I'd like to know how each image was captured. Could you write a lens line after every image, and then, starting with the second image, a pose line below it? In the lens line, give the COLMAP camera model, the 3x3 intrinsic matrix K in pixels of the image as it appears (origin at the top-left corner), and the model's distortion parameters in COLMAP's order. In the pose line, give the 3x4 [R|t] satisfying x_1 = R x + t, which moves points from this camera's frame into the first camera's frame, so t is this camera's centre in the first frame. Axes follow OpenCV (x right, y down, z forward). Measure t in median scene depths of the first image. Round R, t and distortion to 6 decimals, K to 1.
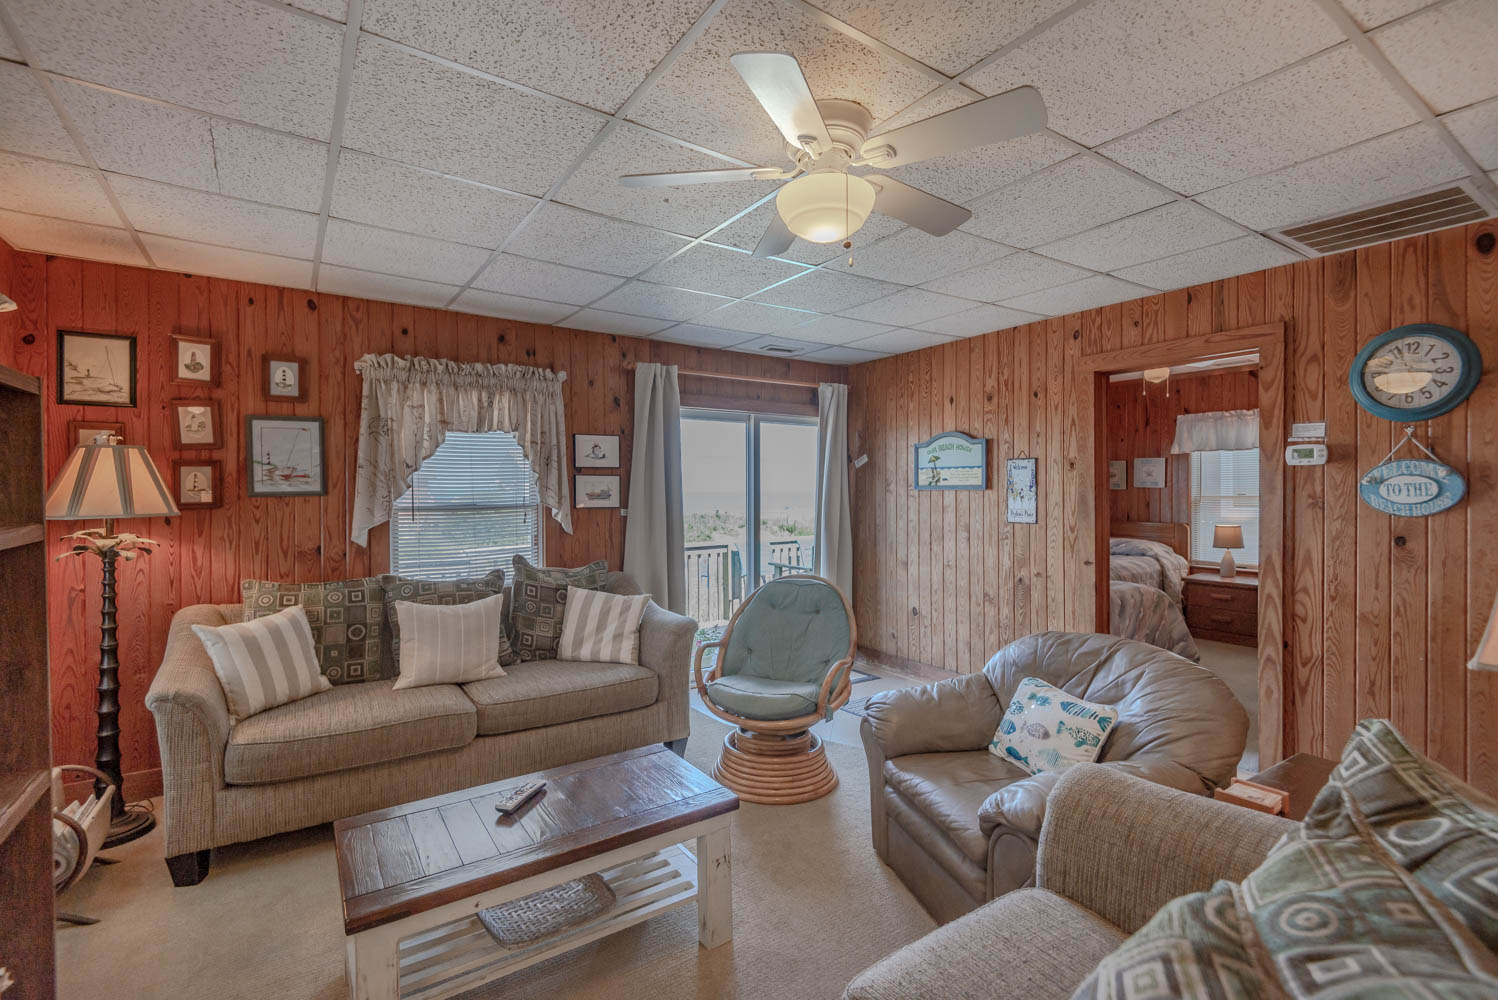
lens RADIAL K [[662.8, 0, 741.5], [0, 662.8, 493.6], [0, 0, 1]] dist [0.004236, 0.000048]
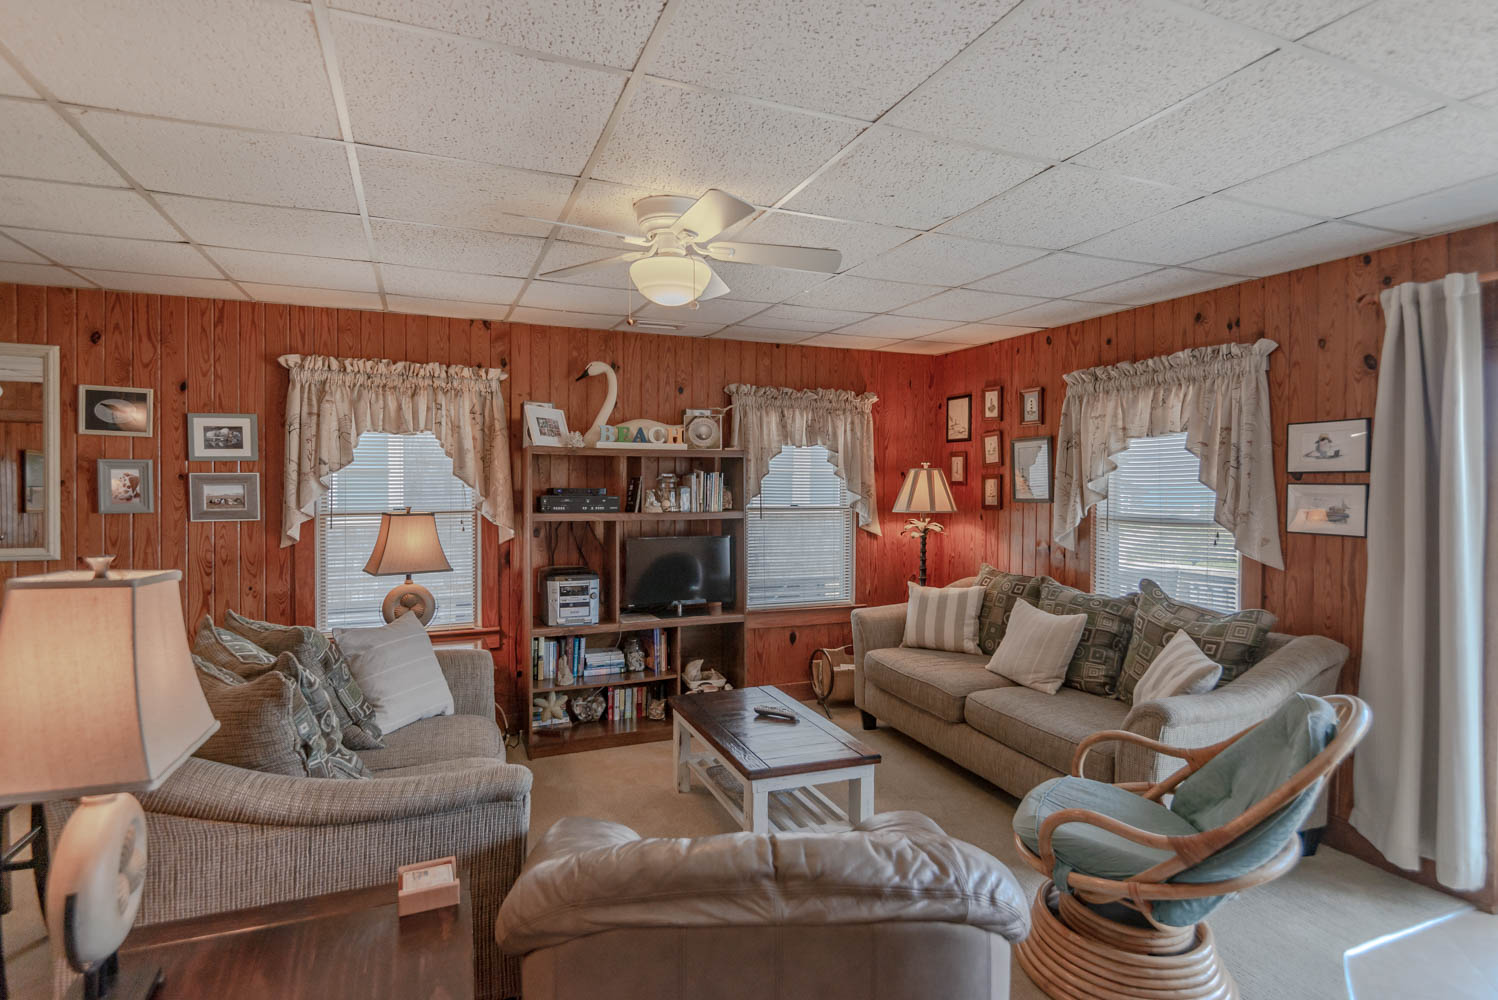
lens RADIAL K [[745.2, 0, 750.6], [0, 745.2, 496.8], [0, 0, 1]] dist [0.000398, -0.002271]
pose [[-0.188162, 0.023071, -0.981867, 0.752721], [-0.008204, 0.999652, 0.025061, -0.035975], [0.982104, 0.012771, -0.187908, 0.731783]]
